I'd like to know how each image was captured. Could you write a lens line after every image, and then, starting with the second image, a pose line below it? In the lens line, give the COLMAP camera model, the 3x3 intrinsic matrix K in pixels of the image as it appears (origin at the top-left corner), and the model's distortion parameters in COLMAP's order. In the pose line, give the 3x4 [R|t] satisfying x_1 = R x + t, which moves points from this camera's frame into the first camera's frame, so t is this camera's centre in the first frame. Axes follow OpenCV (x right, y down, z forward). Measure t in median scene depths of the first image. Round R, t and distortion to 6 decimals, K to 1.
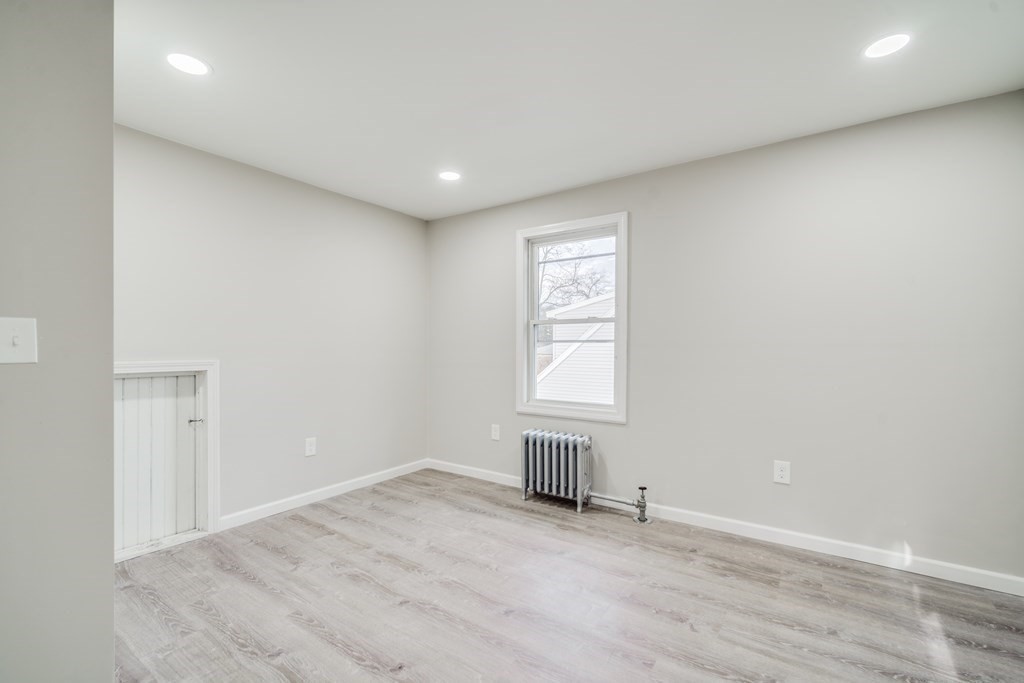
lens RADIAL K [[451.1, 0, 506.5], [0, 451.1, 338.0], [0, 0, 1]] dist [-0.001166, -0.000677]
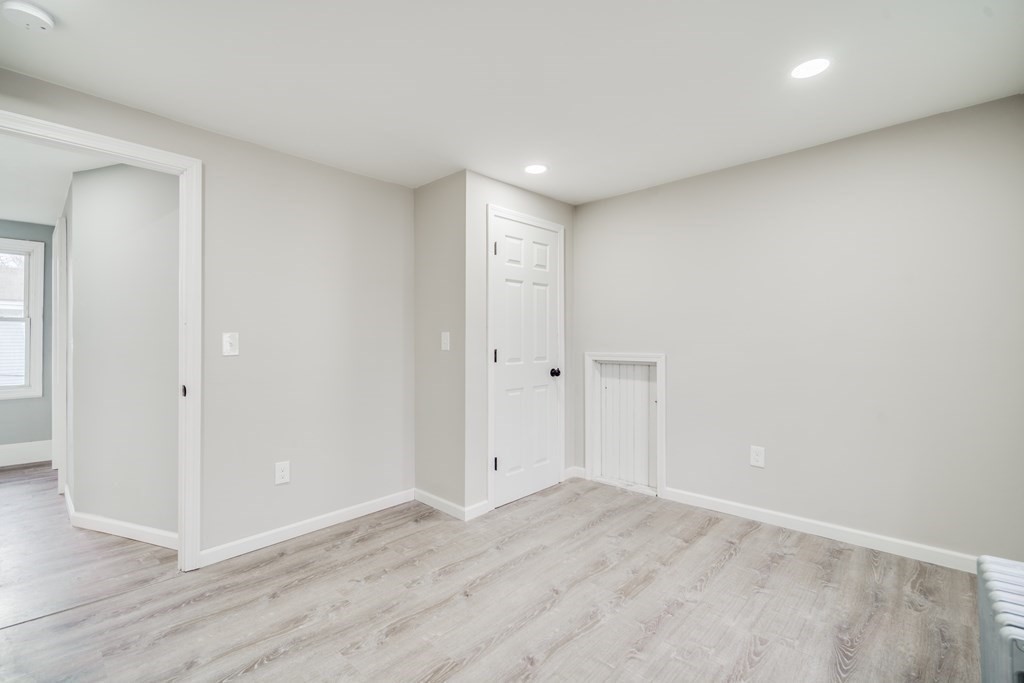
lens RADIAL K [[451.1, 0, 506.5], [0, 451.1, 338.0], [0, 0, 1]] dist [-0.001166, -0.000677]
pose [[-0.143539, -0.005224, -0.989631, 0.598851], [0.021628, 0.999731, -0.008414, 0.008602], [0.989408, -0.022611, -0.143388, 0.770373]]
